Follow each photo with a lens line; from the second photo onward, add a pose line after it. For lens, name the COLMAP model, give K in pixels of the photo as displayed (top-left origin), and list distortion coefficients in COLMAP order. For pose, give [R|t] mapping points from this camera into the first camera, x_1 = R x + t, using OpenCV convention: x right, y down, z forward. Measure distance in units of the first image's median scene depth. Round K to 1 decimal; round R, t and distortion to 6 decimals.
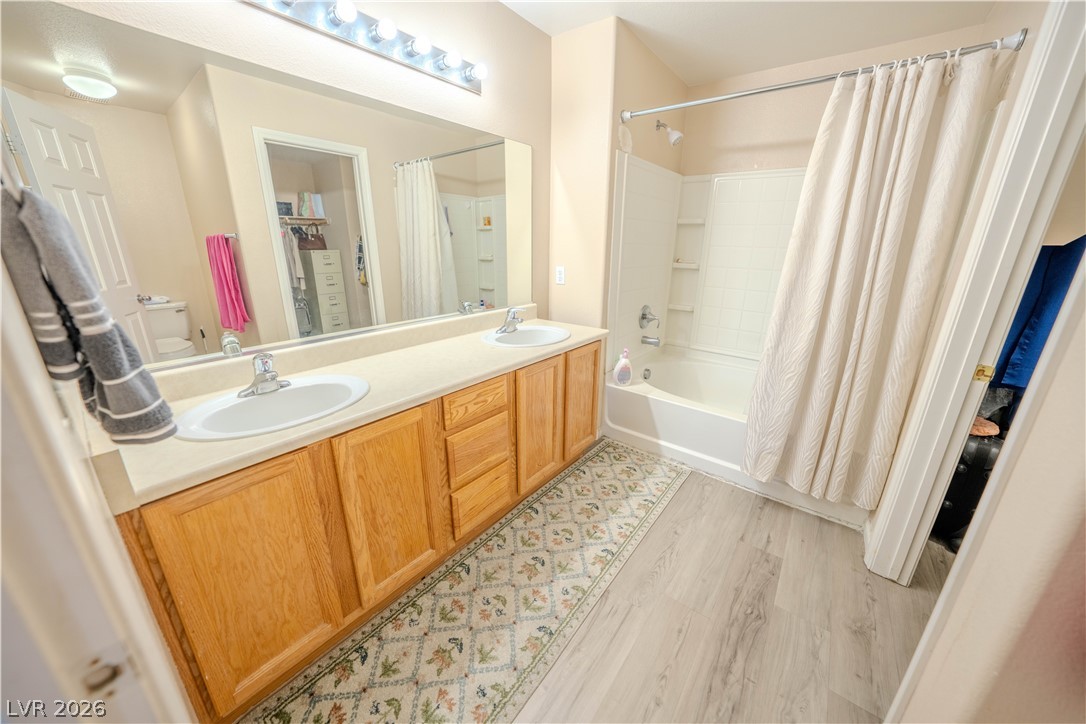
lens RADIAL K [[376.0, 0, 543.4], [0, 376.0, 360.0], [0, 0, 1]] dist [-0.019112, 0.002547]
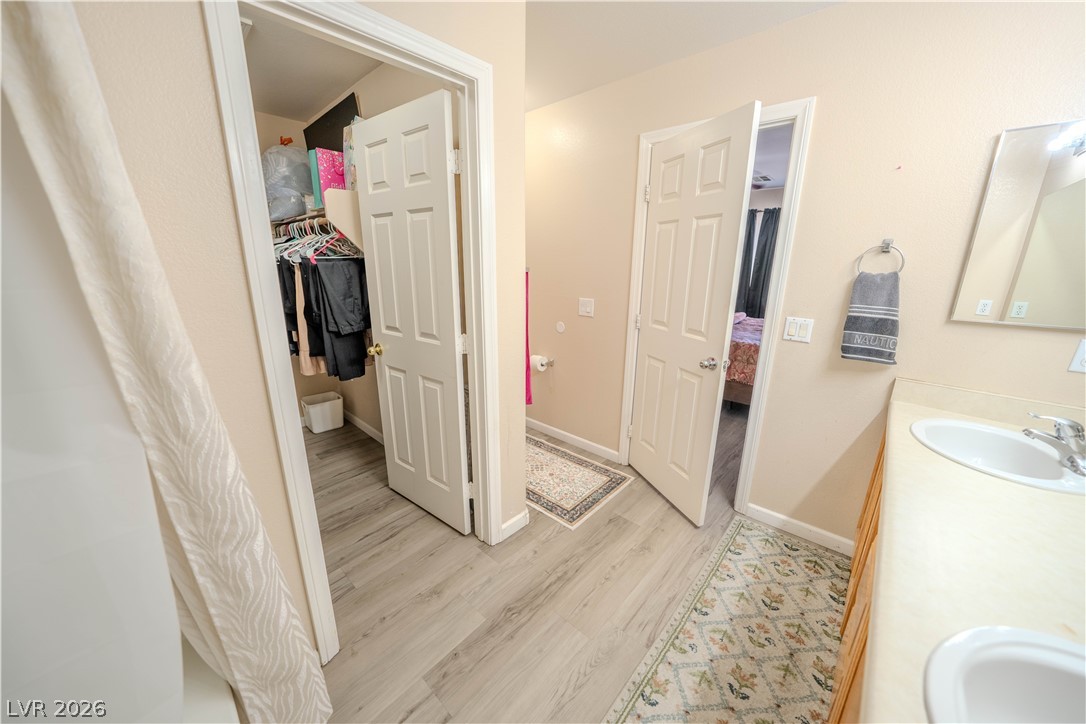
lens RADIAL K [[376.6, 0, 543.5], [0, 376.6, 364.5], [0, 0, 1]] dist [-0.000526, -0.000004]
pose [[-0.996315, -0.053987, 0.066646, 0.434334], [-0.007506, 0.828944, 0.559281, -0.545410], [-0.085439, 0.556719, -0.826295, 1.485044]]
